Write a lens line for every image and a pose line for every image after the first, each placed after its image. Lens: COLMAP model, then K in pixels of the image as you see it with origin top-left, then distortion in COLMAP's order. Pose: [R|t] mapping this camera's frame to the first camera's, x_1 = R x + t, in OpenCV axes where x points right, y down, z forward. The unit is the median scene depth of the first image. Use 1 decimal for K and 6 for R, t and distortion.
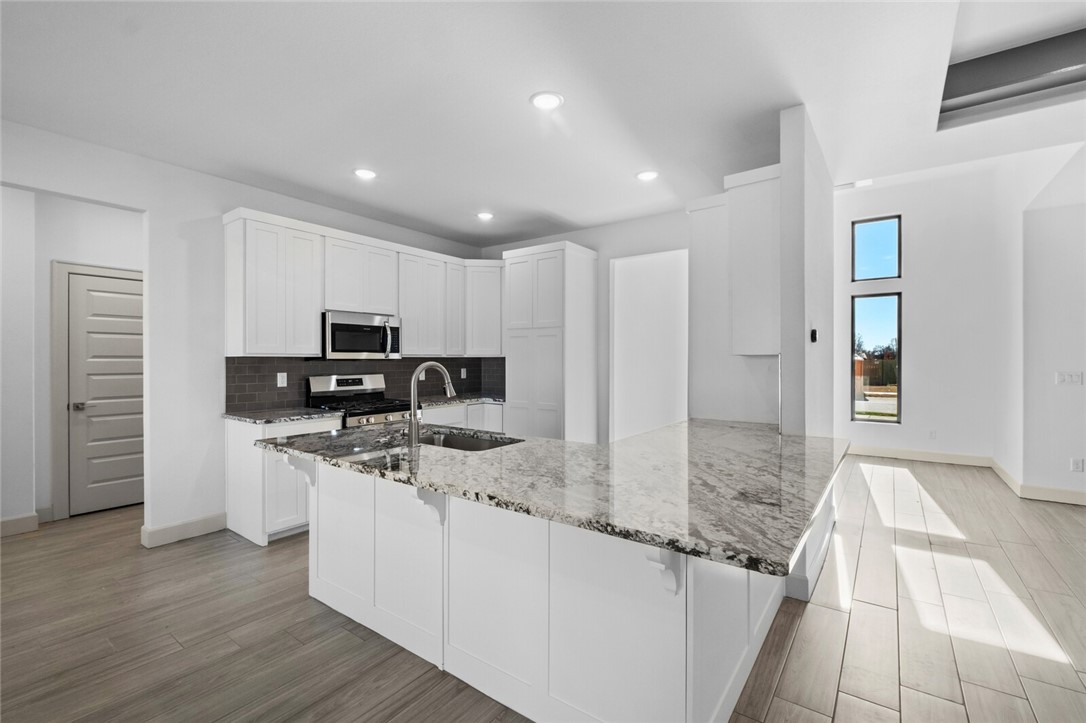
lens RADIAL K [[476.9, 0, 531.3], [0, 476.9, 360.0], [0, 0, 1]] dist [0.000296, -0.000152]
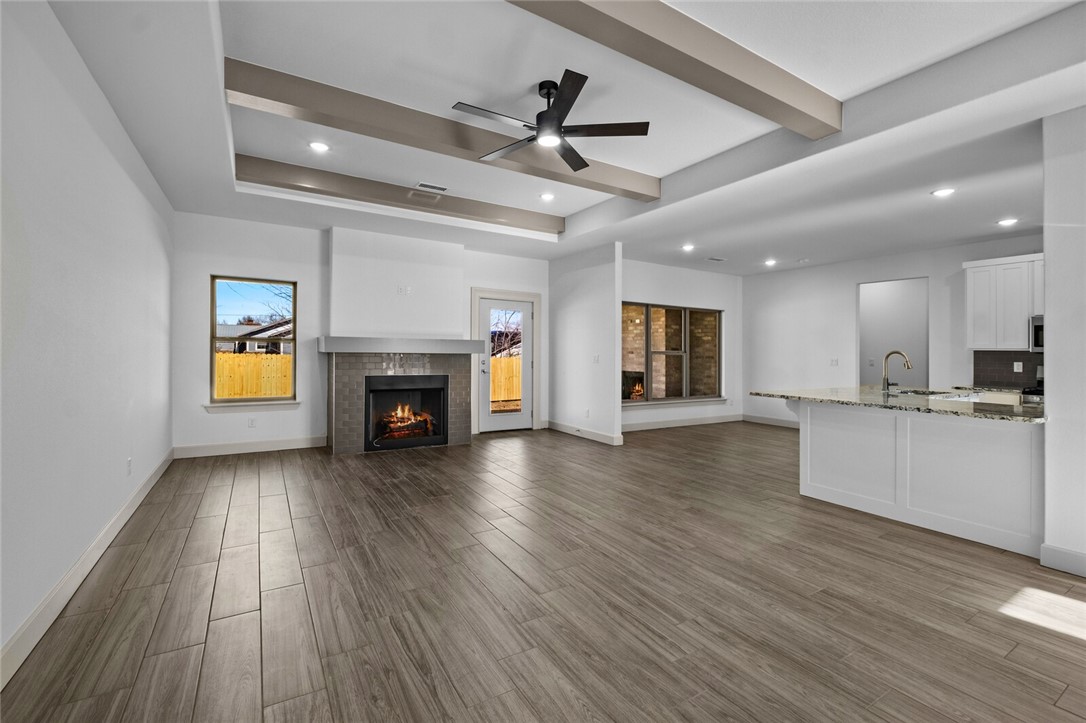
lens RADIAL K [[472.6, 0, 545.9], [0, 472.6, 335.6], [0, 0, 1]] dist [0.010355, -0.000278]
pose [[-0.360695, -0.036113, -0.931984, 1.340930], [-0.014678, 0.999346, -0.033042, 0.018147], [0.932568, 0.001762, -0.360989, 0.201332]]
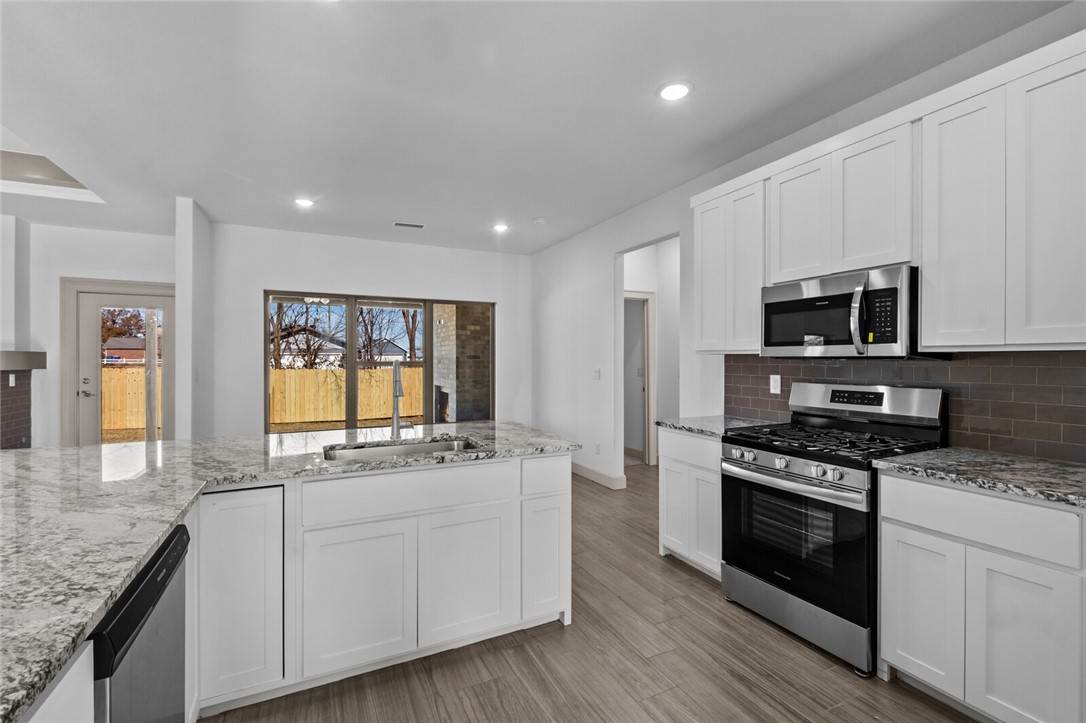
lens RADIAL K [[469.4, 0, 543.0], [0, 469.4, 361.5], [0, 0, 1]] dist [-0.000920, -0.000275]
pose [[-0.439260, 0.007344, -0.898330, 0.320565], [-0.000839, 0.999963, 0.008585, -0.001013], [0.898360, 0.004525, -0.439237, 1.024406]]
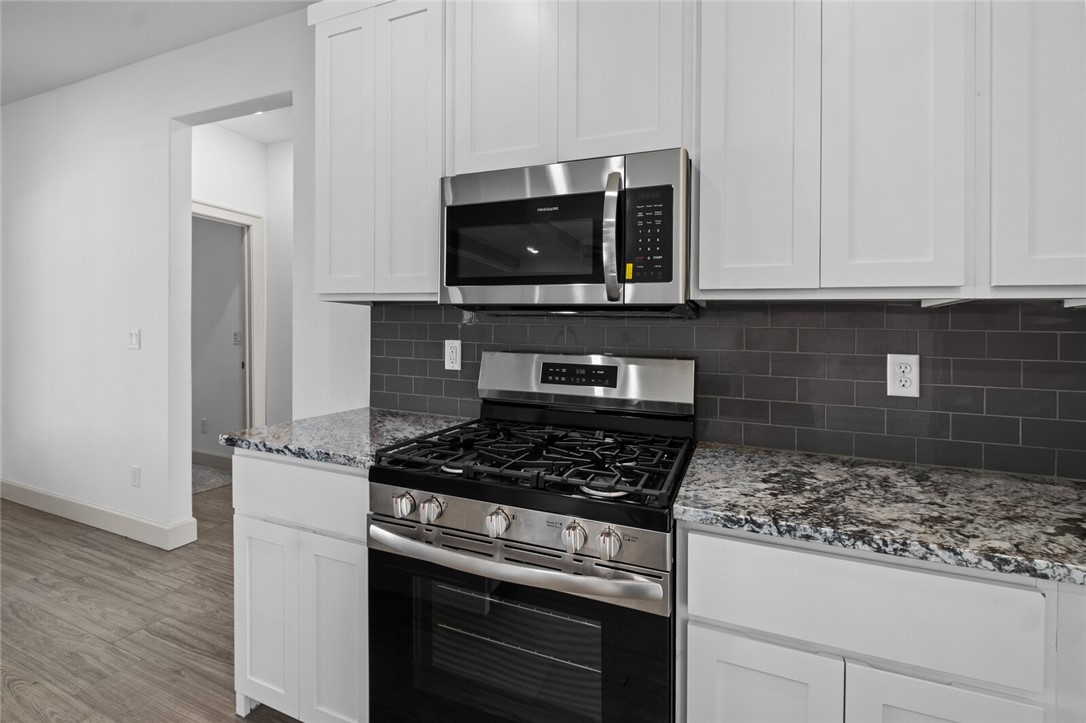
lens RADIAL K [[476.1, 0, 544.1], [0, 476.1, 362.6], [0, 0, 1]] dist [0.000185, -0.000234]
pose [[0.270283, 0.065031, -0.960582, -0.046355], [-0.027800, 0.997827, 0.059730, 0.018777], [0.962380, 0.010561, 0.271503, 0.986722]]
